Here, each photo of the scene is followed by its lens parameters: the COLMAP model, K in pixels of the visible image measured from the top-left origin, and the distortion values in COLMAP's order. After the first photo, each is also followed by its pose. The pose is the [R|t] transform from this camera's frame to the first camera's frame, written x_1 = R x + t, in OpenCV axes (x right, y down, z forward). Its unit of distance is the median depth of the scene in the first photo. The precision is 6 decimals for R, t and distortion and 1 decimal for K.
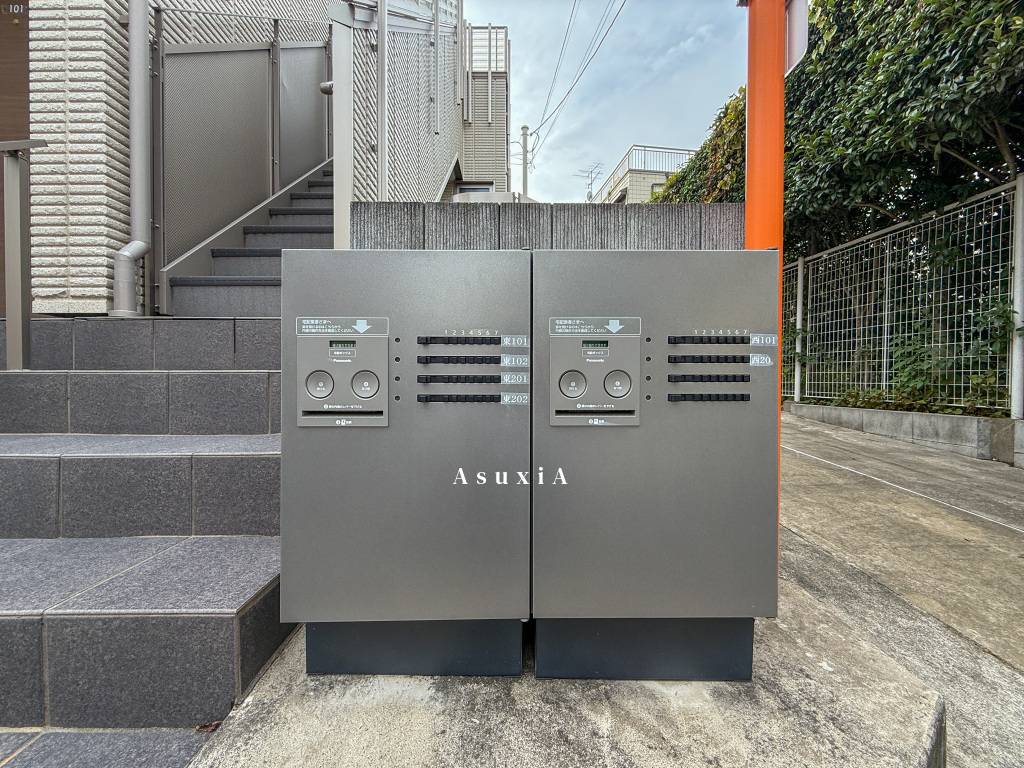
lens RADIAL K [[406.6, 0, 510.9], [0, 406.6, 383.3], [0, 0, 1]] dist [-0.000357, 0.000156]
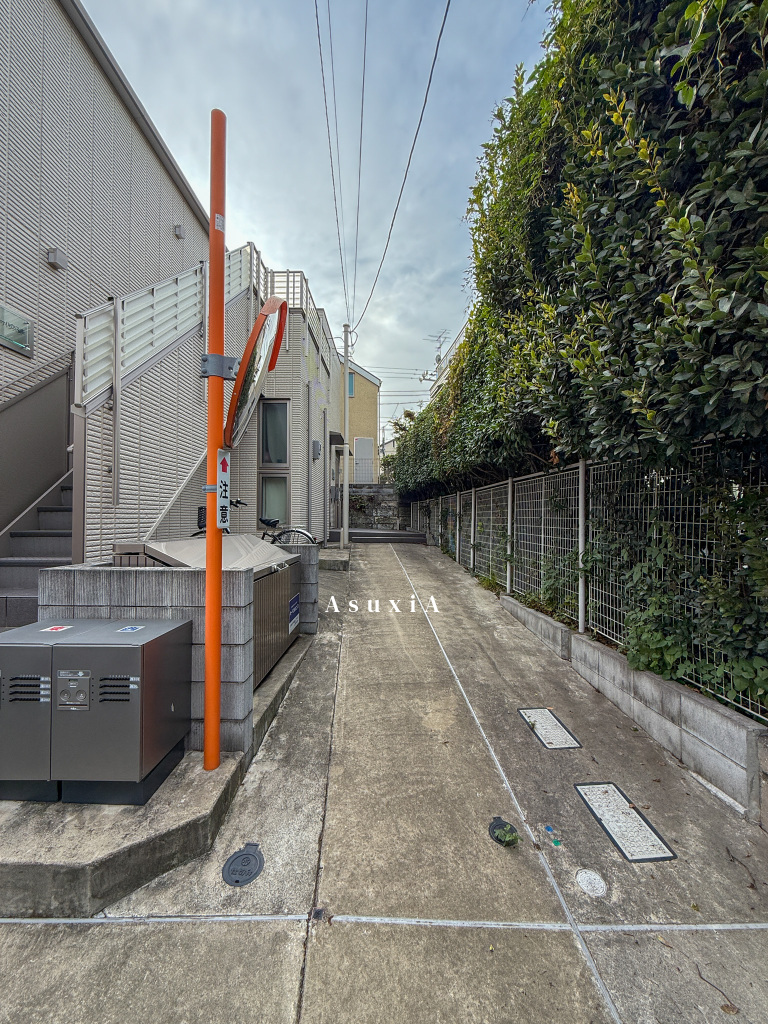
lens RADIAL K [[406.6, 0, 384.0], [0, 406.6, 512.8], [0, 0, 1]] dist [-0.000357, 0.000156]
pose [[0.999662, 0.001162, -0.025984, 0.968807], [-0.001648, 0.999824, -0.018695, -0.482072], [0.025958, 0.018732, 0.999488, -0.702488]]
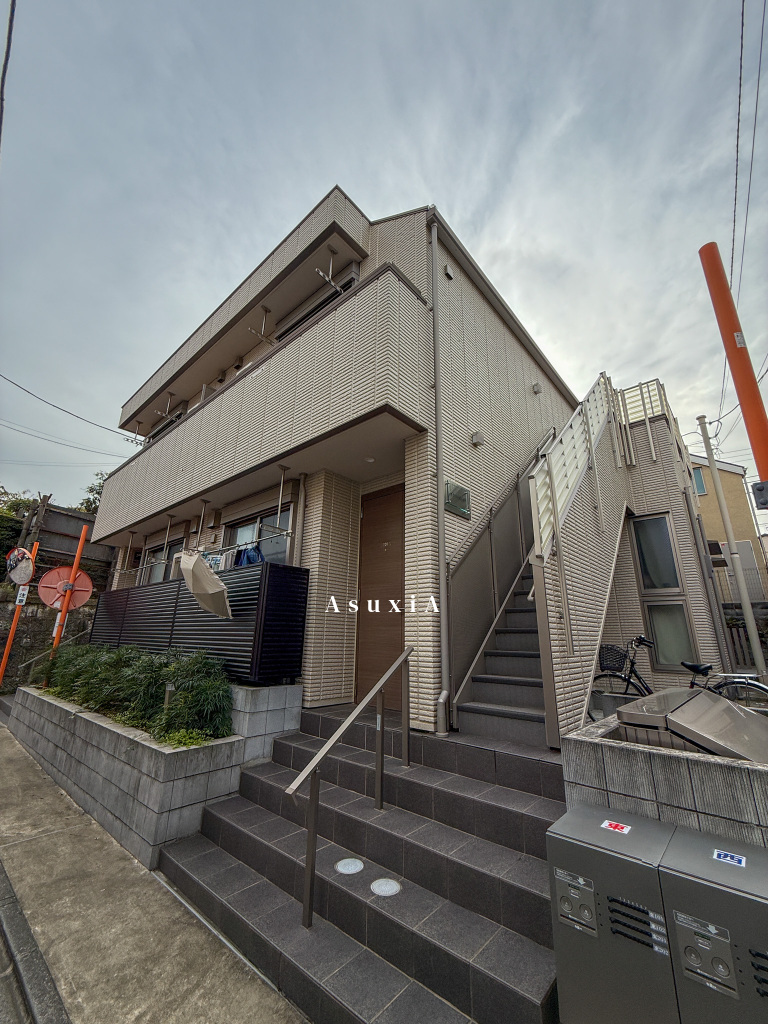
lens RADIAL K [[406.6, 0, 384.0], [0, 406.6, 511.8], [0, 0, 1]] dist [-0.000357, 0.000156]
pose [[0.744612, -0.185941, -0.641076, 0.292901], [-0.019332, 0.954007, -0.299159, -0.604957], [0.667217, 0.235151, 0.706771, -0.818737]]
